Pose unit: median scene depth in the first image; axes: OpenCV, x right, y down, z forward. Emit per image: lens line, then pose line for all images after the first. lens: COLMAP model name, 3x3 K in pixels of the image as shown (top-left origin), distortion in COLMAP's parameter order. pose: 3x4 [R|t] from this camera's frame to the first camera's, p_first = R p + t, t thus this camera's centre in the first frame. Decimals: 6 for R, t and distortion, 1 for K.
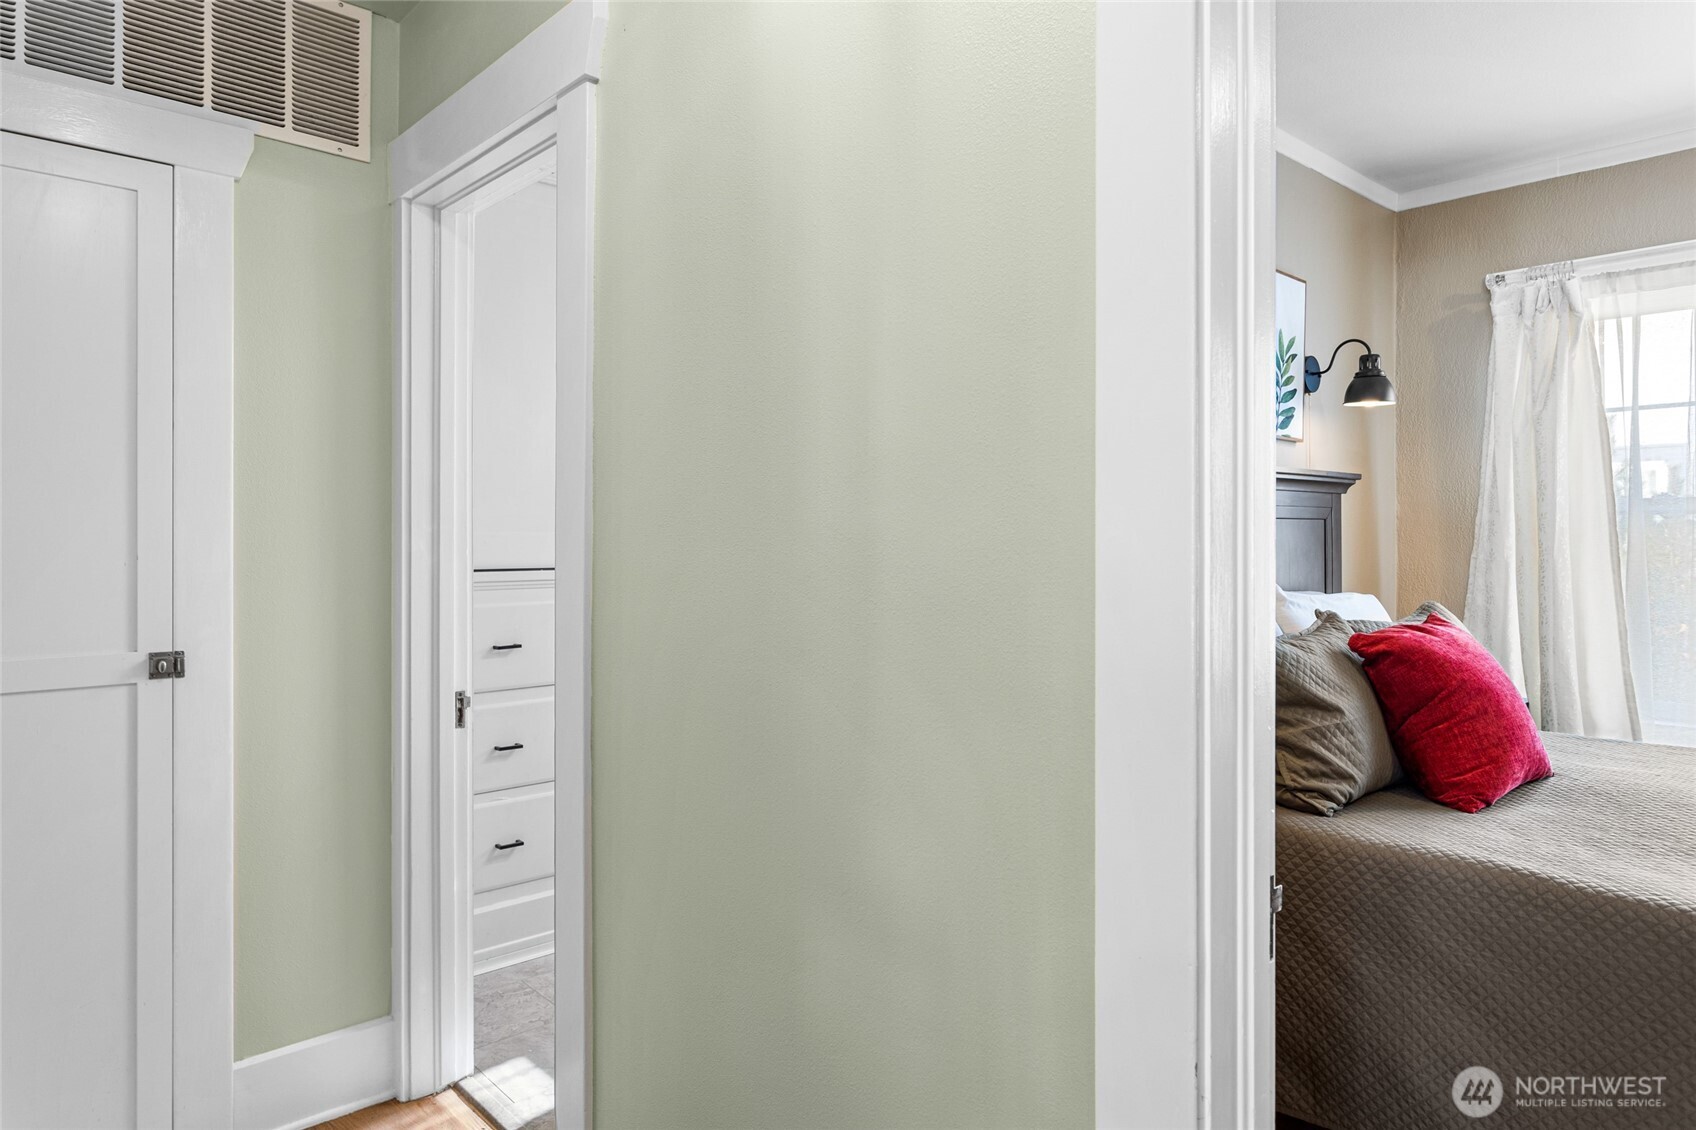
lens RADIAL K [[1031.7, 0, 848.0], [0, 1031.7, 565.0], [0, 0, 1]] dist [0.002681, 0.001186]
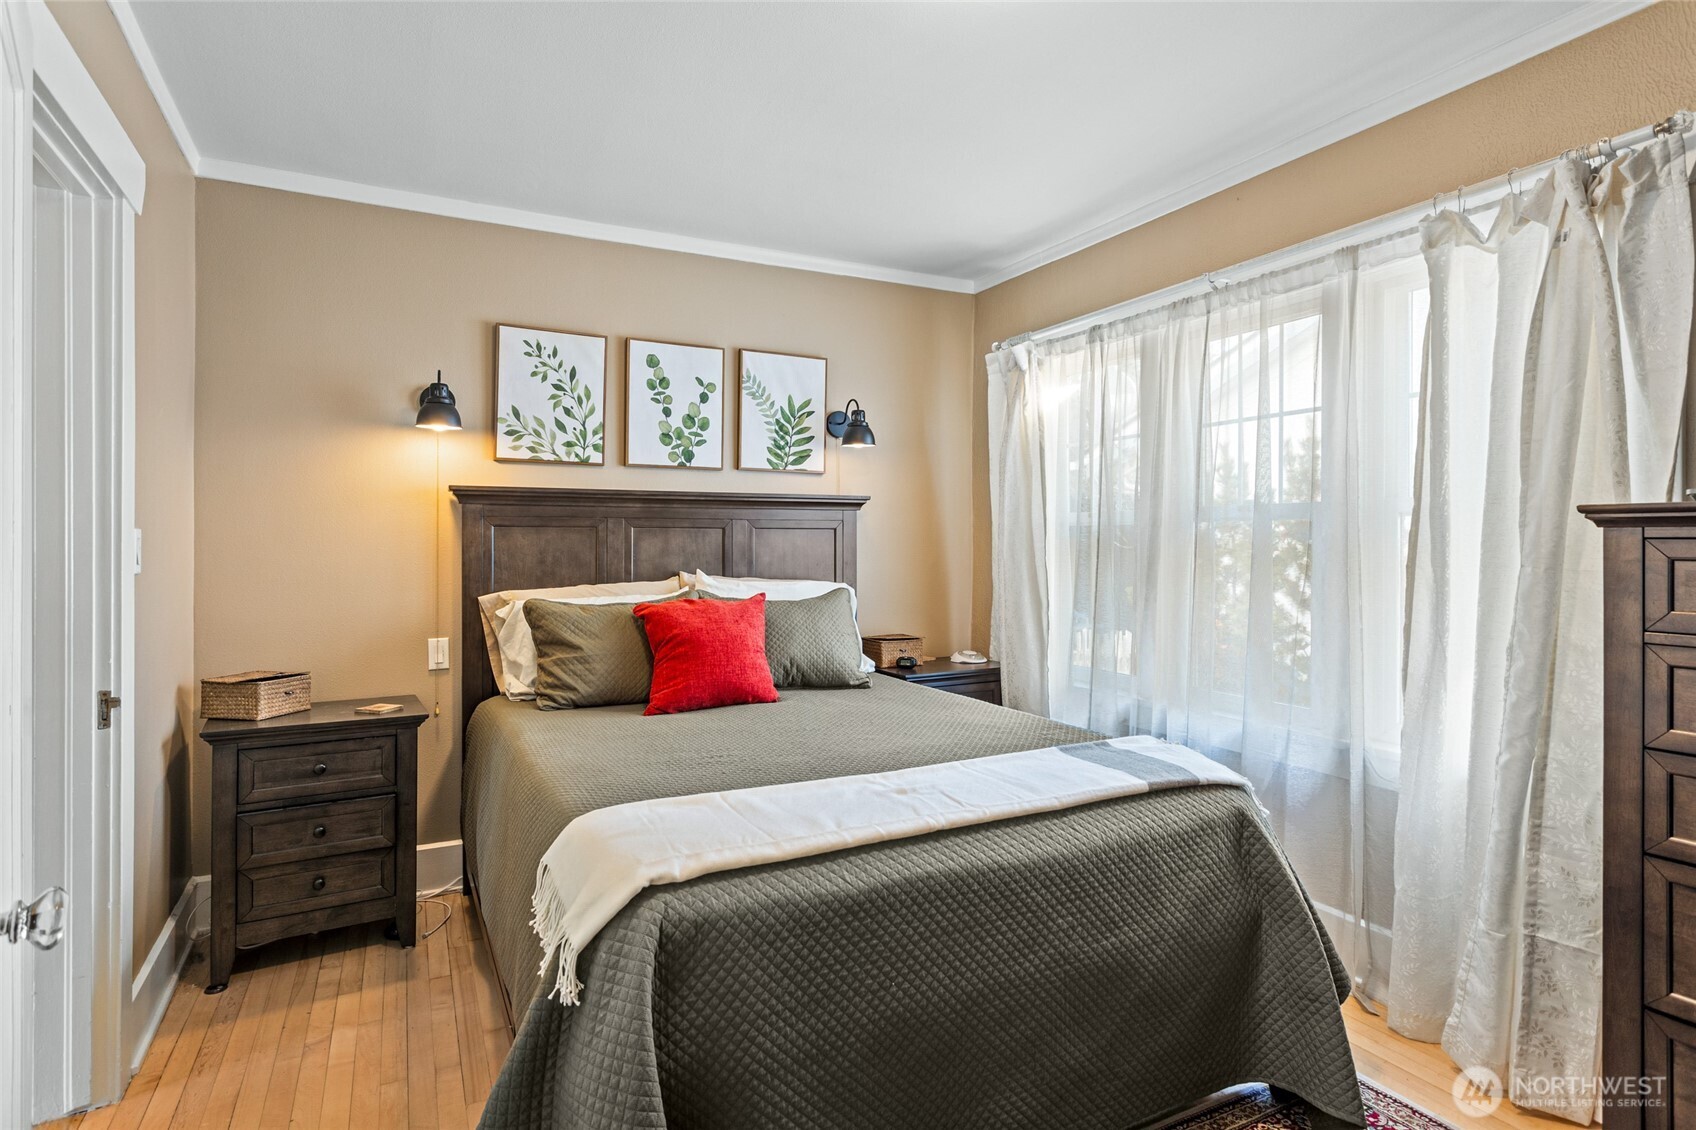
lens RADIAL K [[869.5, 0, 840.0], [0, 869.5, 563.0], [0, 0, 1]] dist [-0.004171, 0.001220]
pose [[0.961832, 0.008624, -0.273506, 0.809728], [-0.006919, 0.999950, 0.007198, -0.005418], [0.273555, -0.005031, 0.961843, -0.138190]]
